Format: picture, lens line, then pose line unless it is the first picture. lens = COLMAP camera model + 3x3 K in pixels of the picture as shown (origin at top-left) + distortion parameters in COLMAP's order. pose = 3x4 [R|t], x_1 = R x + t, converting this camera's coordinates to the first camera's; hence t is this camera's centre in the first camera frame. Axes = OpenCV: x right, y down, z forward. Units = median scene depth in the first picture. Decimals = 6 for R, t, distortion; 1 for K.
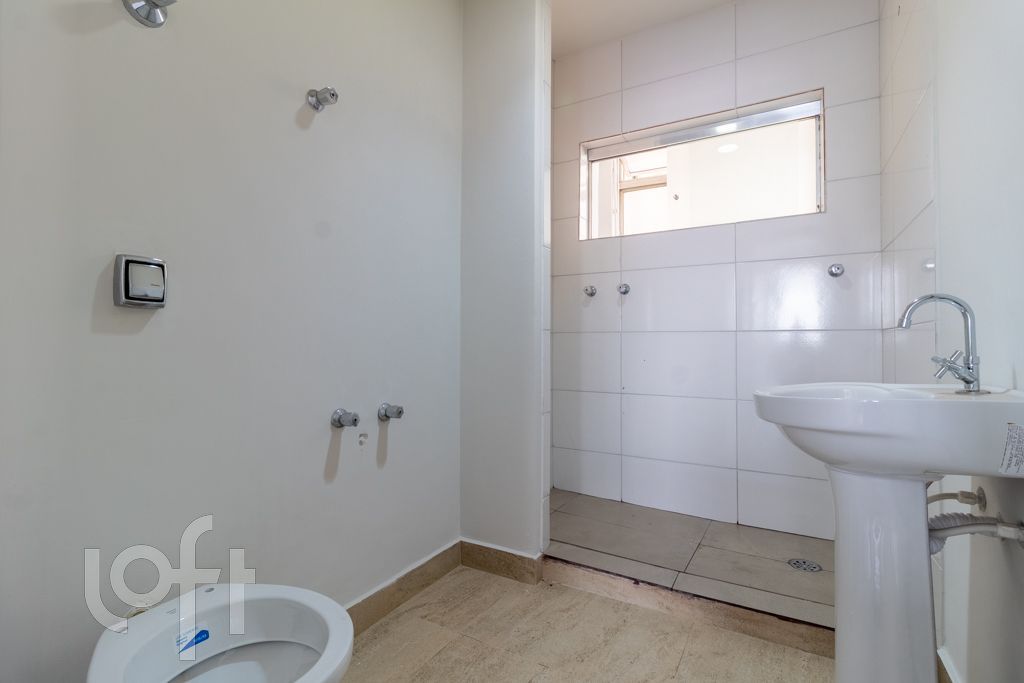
lens RADIAL K [[477.6, 0, 521.9], [0, 477.6, 330.7], [0, 0, 1]] dist [0.005873, -0.000643]
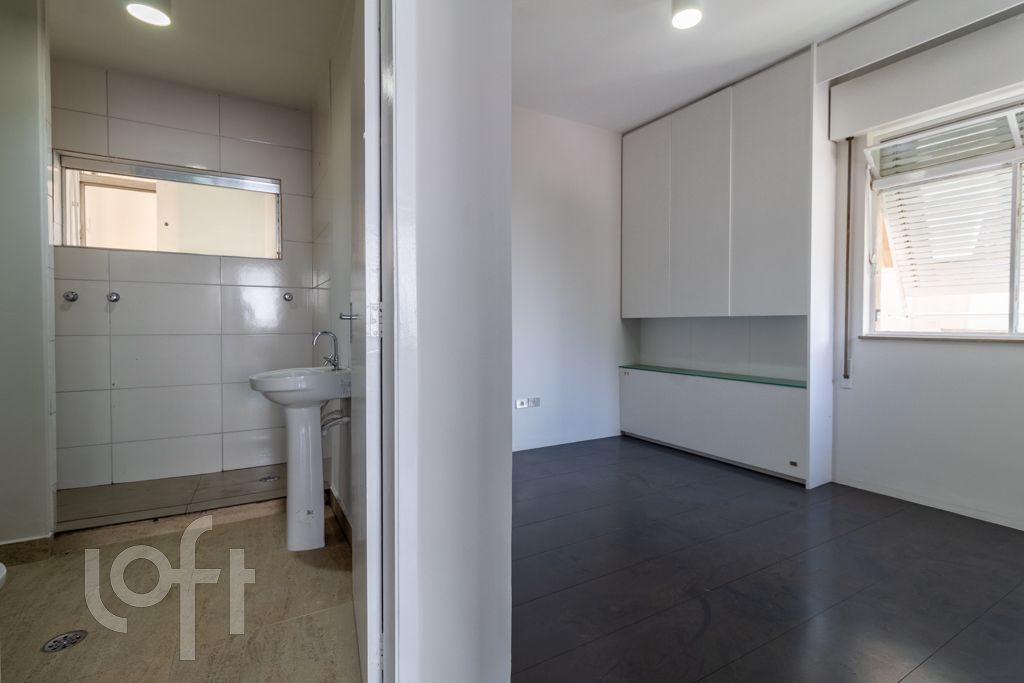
lens RADIAL K [[466.8, 0, 518.7], [0, 466.8, 336.7], [0, 0, 1]] dist [0.002177, -0.000303]
pose [[0.508839, -0.024568, 0.860511, -0.356029], [-0.021898, 0.998900, 0.041468, -0.086388], [-0.860583, -0.039943, 0.507741, -0.549581]]
